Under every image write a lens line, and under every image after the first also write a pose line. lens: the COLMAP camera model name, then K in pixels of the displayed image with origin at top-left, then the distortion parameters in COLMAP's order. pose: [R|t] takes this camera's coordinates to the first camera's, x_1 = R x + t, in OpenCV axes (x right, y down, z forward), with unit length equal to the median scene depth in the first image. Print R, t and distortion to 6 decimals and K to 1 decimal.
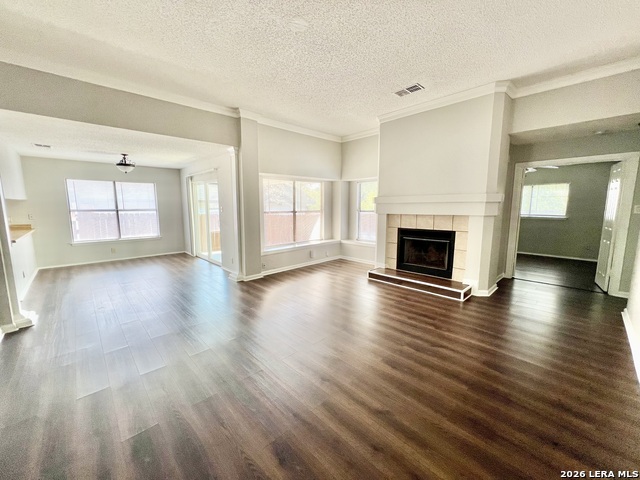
lens RADIAL K [[255.0, 0, 319.0], [0, 255.0, 237.7], [0, 0, 1]] dist [0.000102, 0.000606]
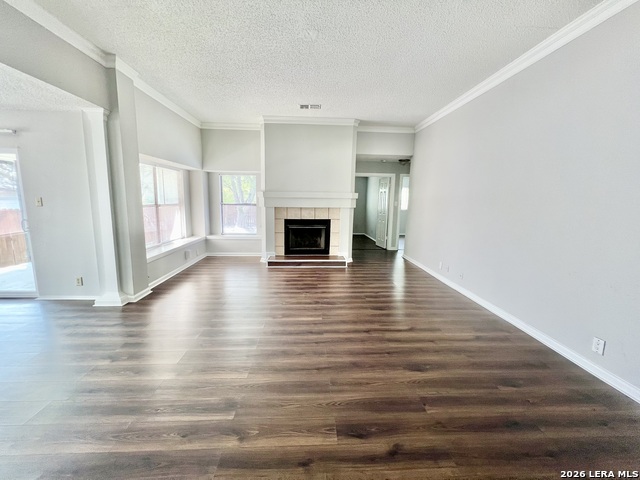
lens RADIAL K [[255.0, 0, 317.8], [0, 255.0, 238.9], [0, 0, 1]] dist [0.000102, 0.000606]
pose [[0.655964, -0.102671, 0.747777, -0.463240], [0.077697, 0.994627, 0.068407, -0.016878], [-0.750783, 0.013227, 0.660417, 0.123947]]
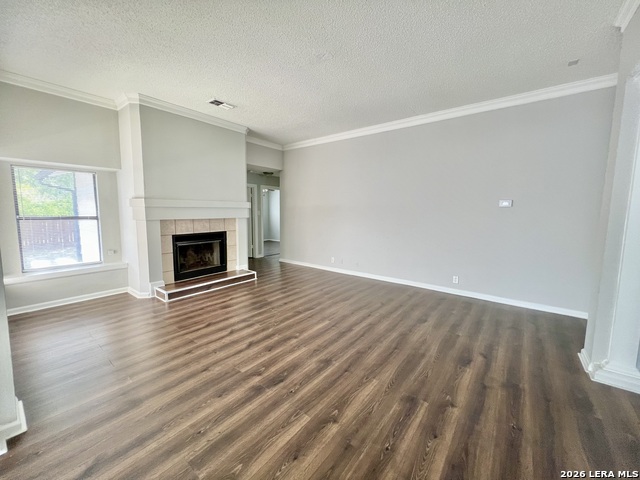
lens RADIAL K [[255.0, 0, 319.0], [0, 255.0, 238.7], [0, 0, 1]] dist [0.000102, 0.000606]
pose [[-0.142992, -0.101419, 0.984514, -0.634580], [0.118135, 0.985875, 0.118718, -0.071031], [-0.982648, 0.133282, -0.128991, 0.612909]]
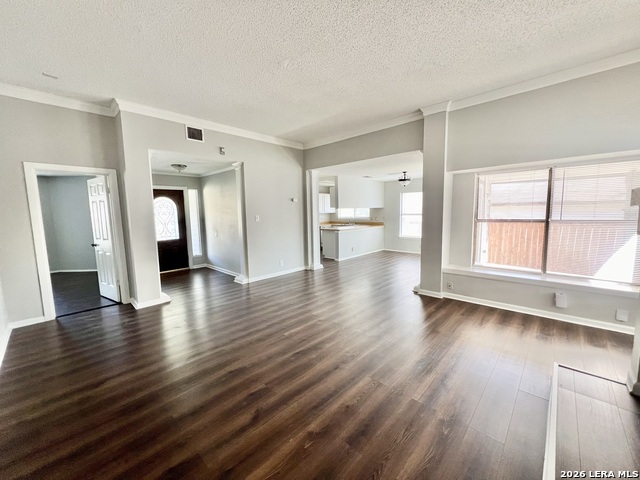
lens RADIAL K [[255.0, 0, 321.2], [0, 255.0, 238.3], [0, 0, 1]] dist [0.000102, 0.000606]
pose [[0.061999, 0.105947, -0.992437, 0.573117], [-0.114231, 0.988569, 0.098398, -0.076293], [0.991518, 0.107266, 0.073393, 0.548967]]
